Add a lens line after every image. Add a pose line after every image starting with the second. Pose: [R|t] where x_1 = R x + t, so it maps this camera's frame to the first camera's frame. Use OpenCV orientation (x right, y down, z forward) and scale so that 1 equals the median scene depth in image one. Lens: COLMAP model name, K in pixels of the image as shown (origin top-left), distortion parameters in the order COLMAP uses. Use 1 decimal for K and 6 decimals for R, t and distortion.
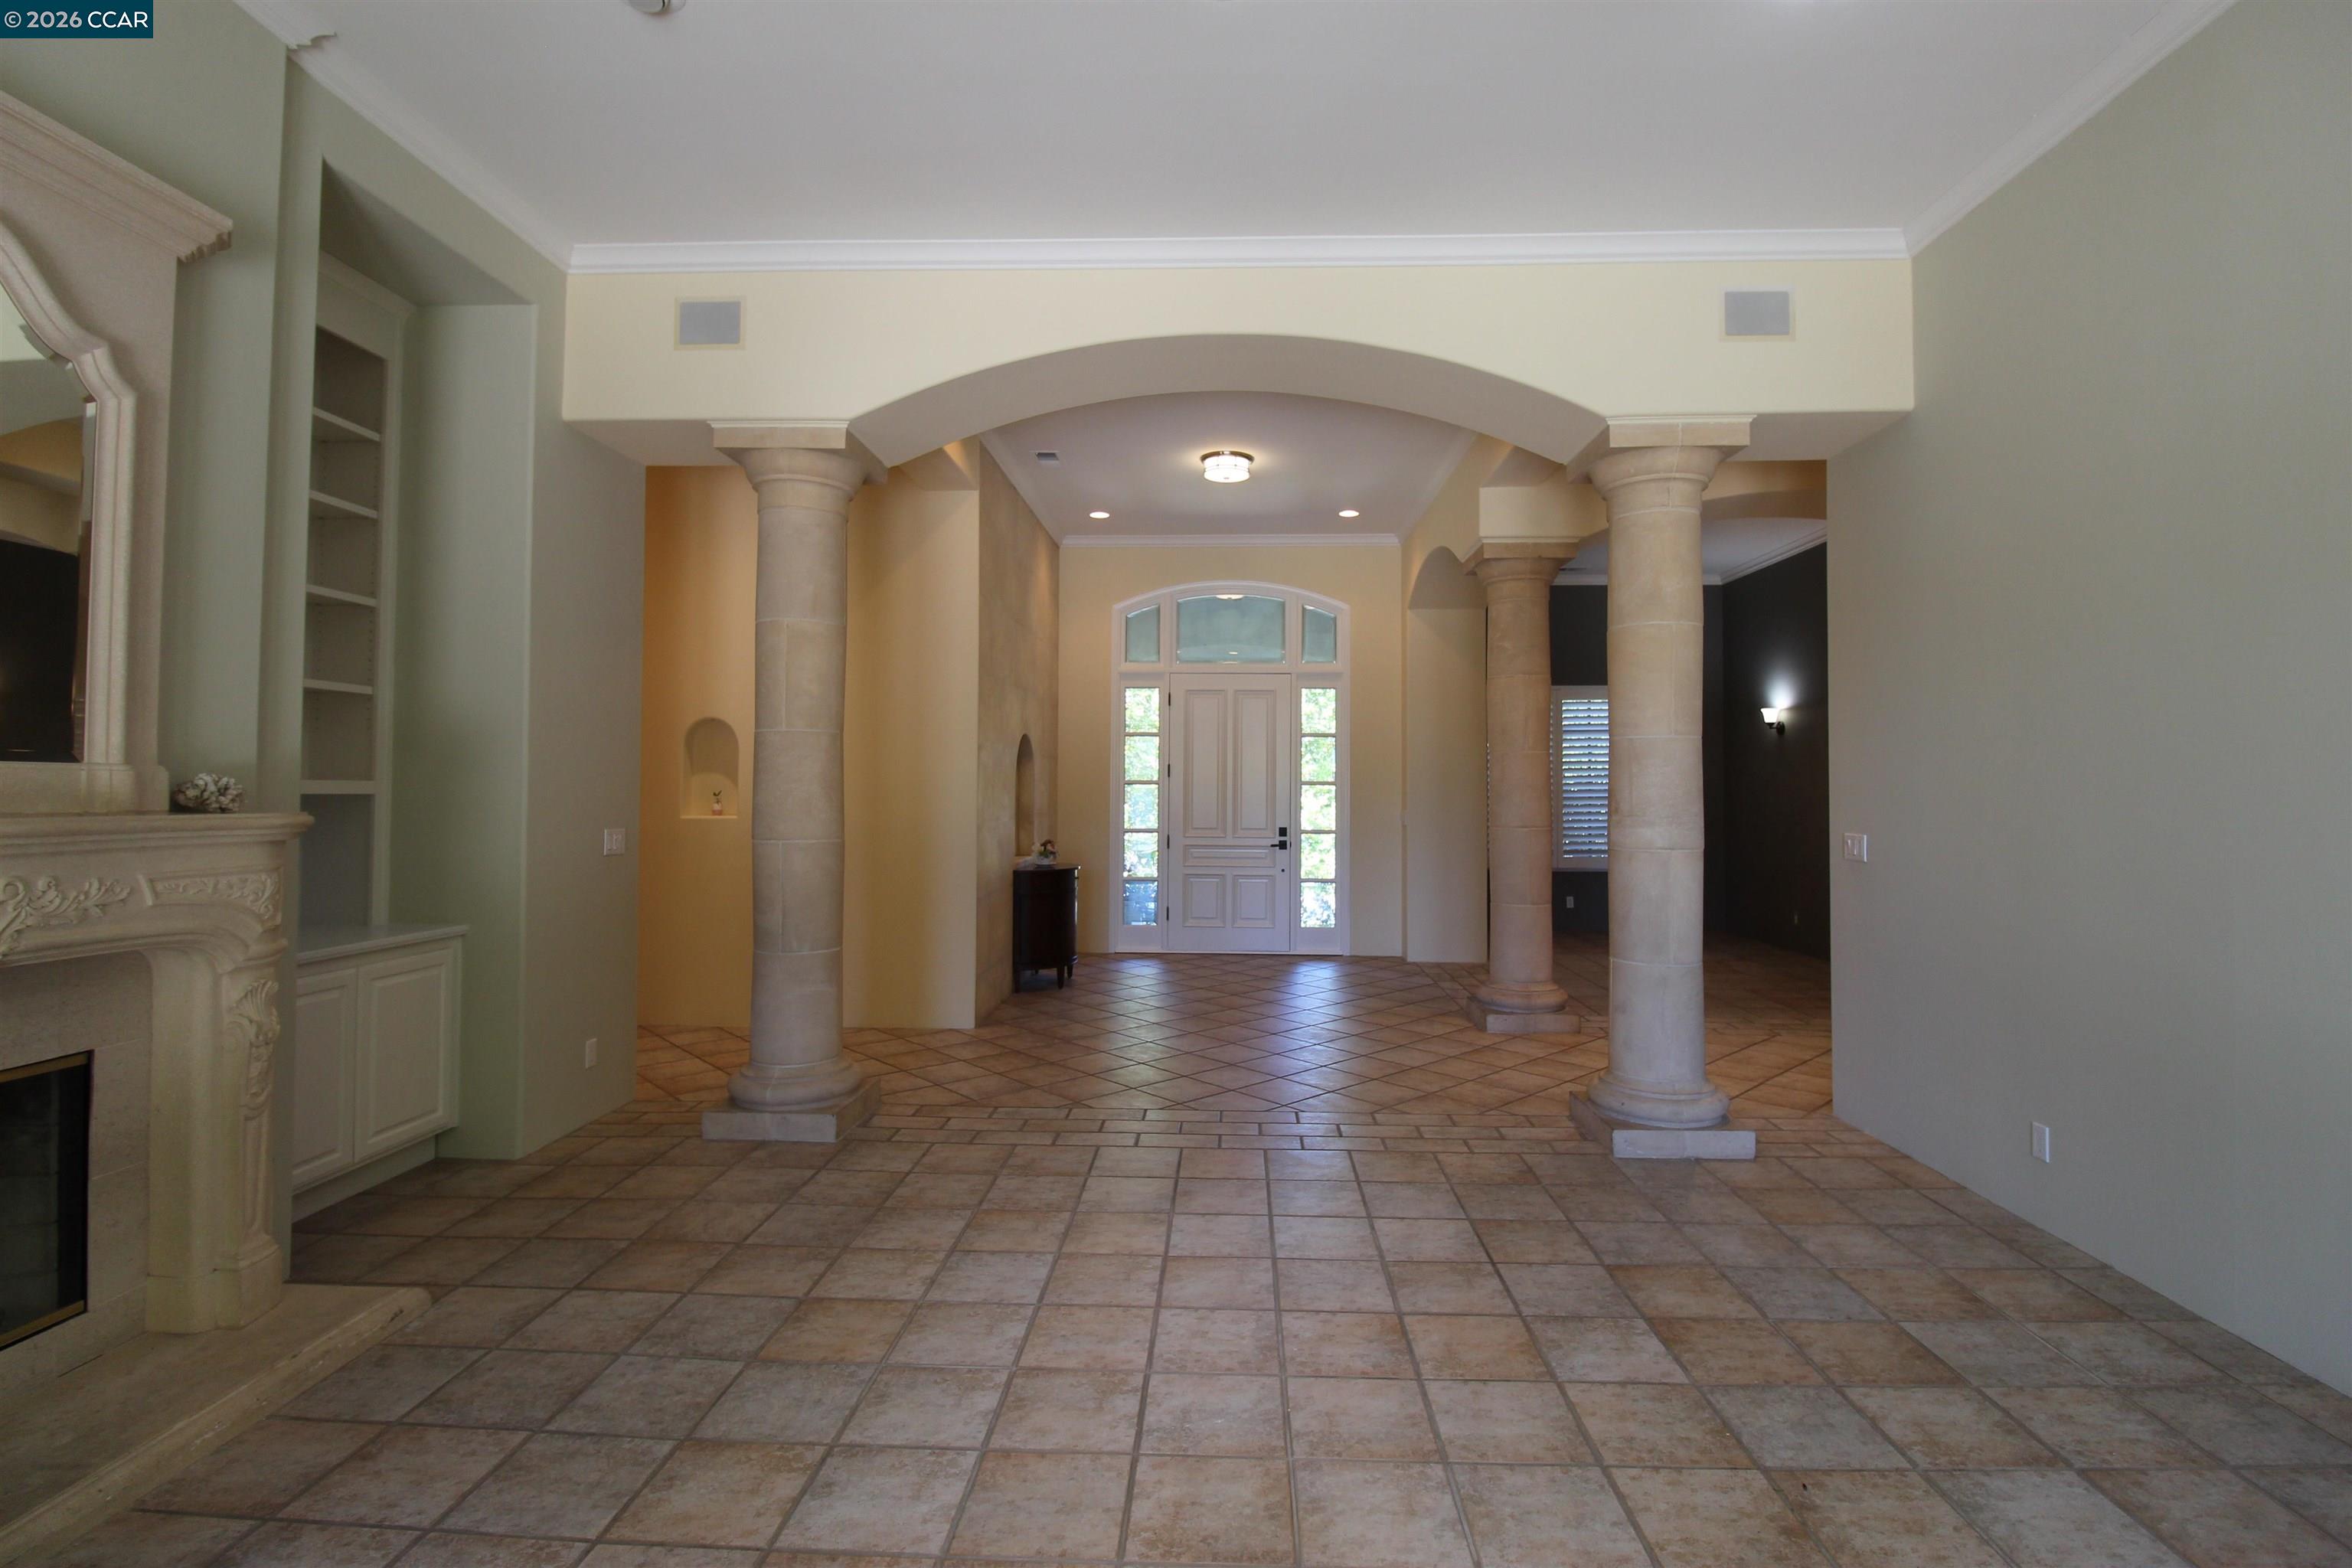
lens RADIAL K [[1088.8, 0, 1198.5], [0, 1088.8, 755.3], [0, 0, 1]] dist [-0.001472, -0.012822]
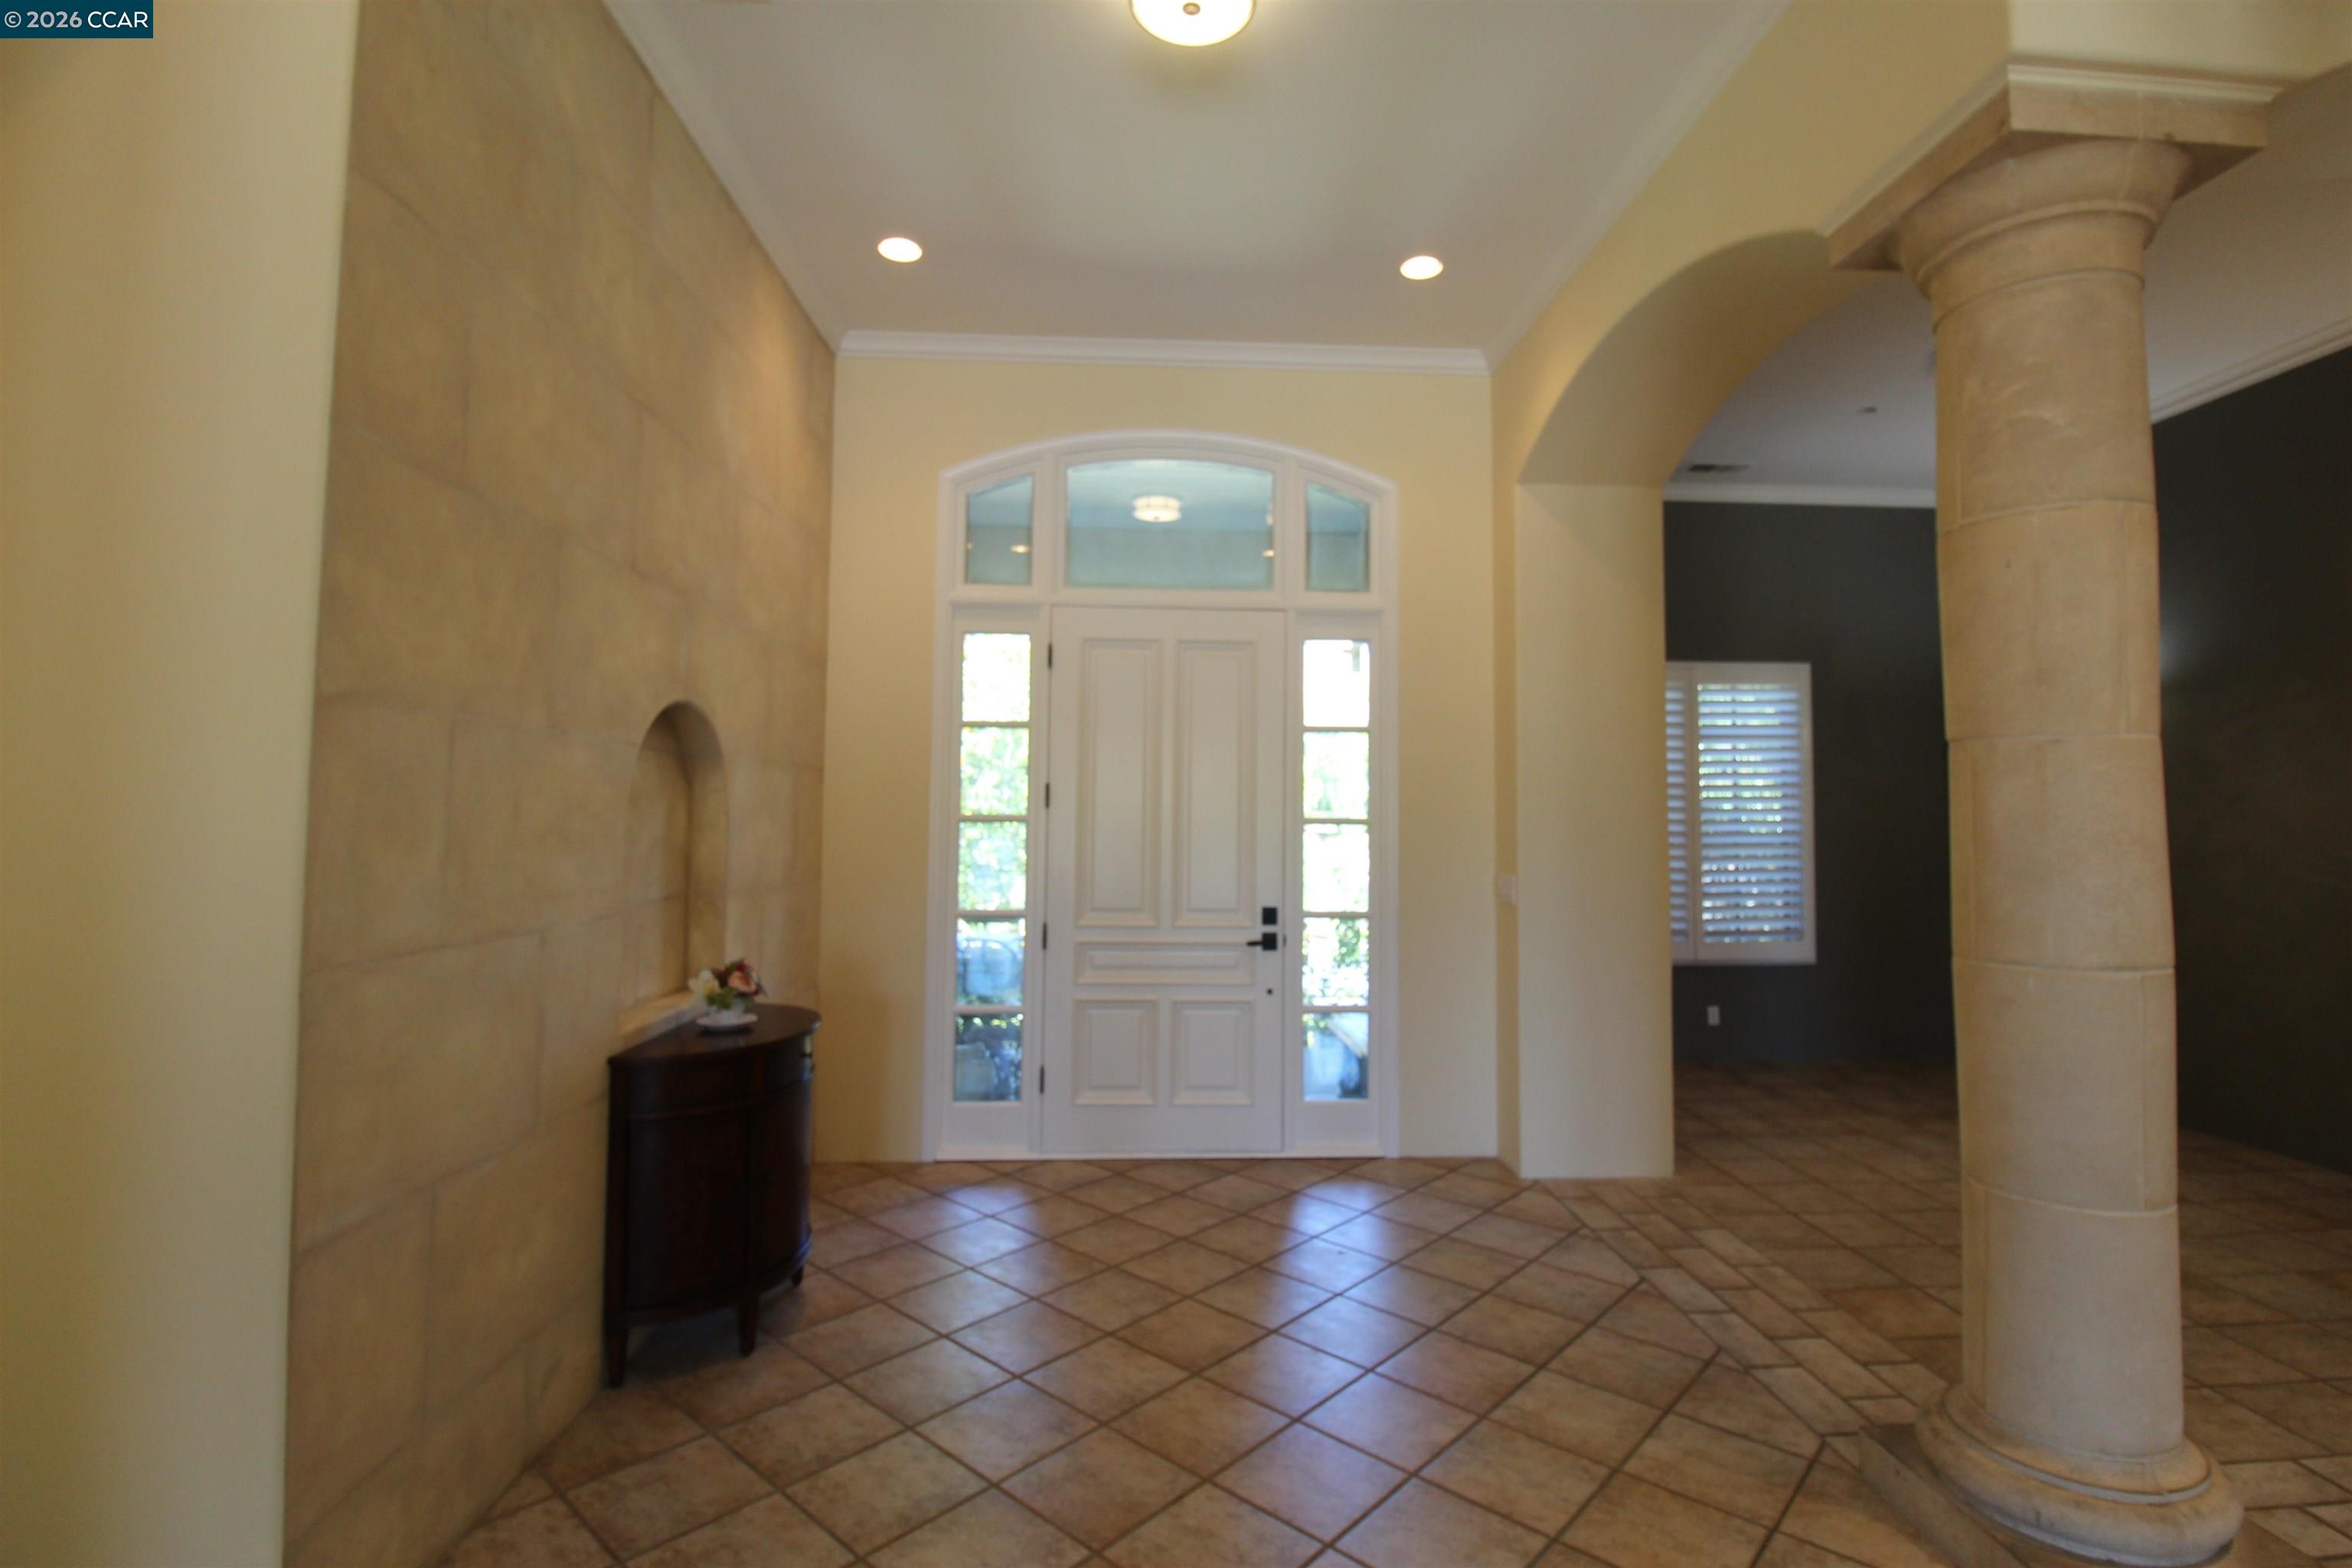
lens RADIAL K [[1088.8, 0, 1198.5], [0, 1088.8, 755.3], [0, 0, 1]] dist [-0.001472, -0.012822]
pose [[0.995897, 0.008303, 0.090117, -0.005905], [-0.005801, 0.999591, -0.027993, 0.019271], [-0.090312, 0.027355, 0.995538, 1.022480]]
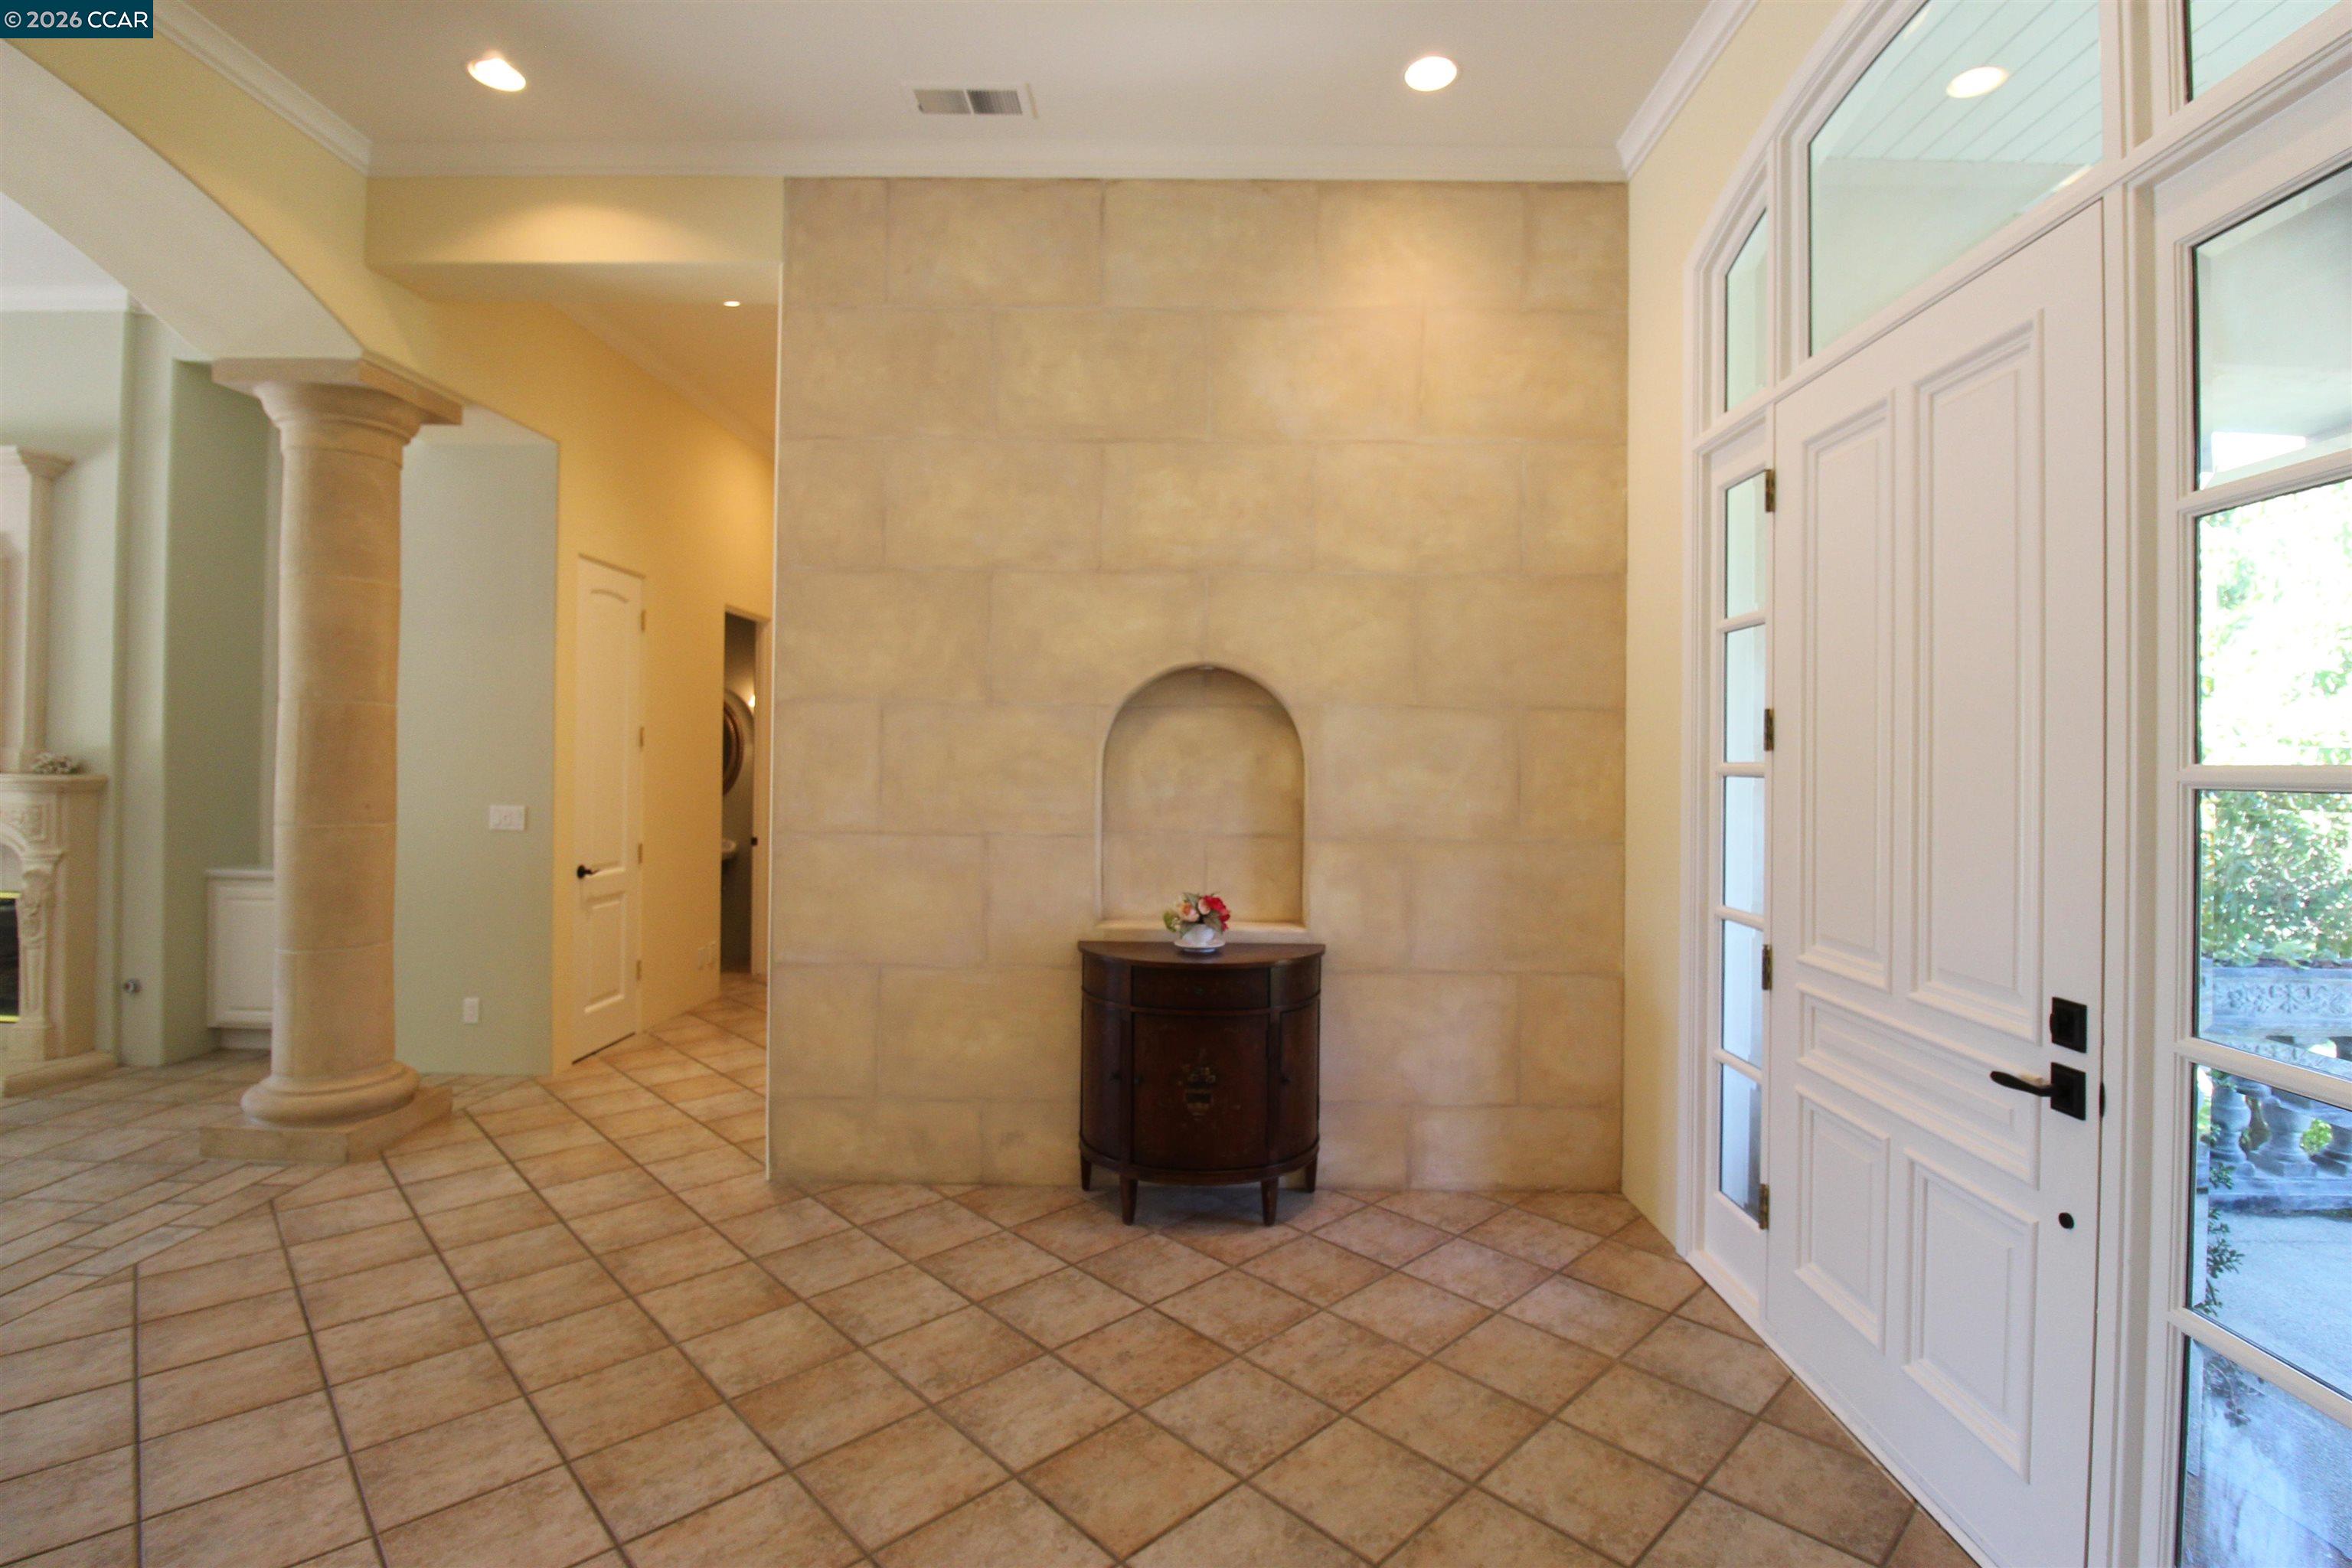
lens RADIAL K [[1088.8, 0, 1198.5], [0, 1088.8, 755.3], [0, 0, 1]] dist [-0.001472, -0.012822]
pose [[0.025334, -0.010740, -0.999621, 0.559233], [0.017073, 0.999801, -0.010309, 0.044563], [0.999533, -0.016805, 0.025513, 1.754154]]
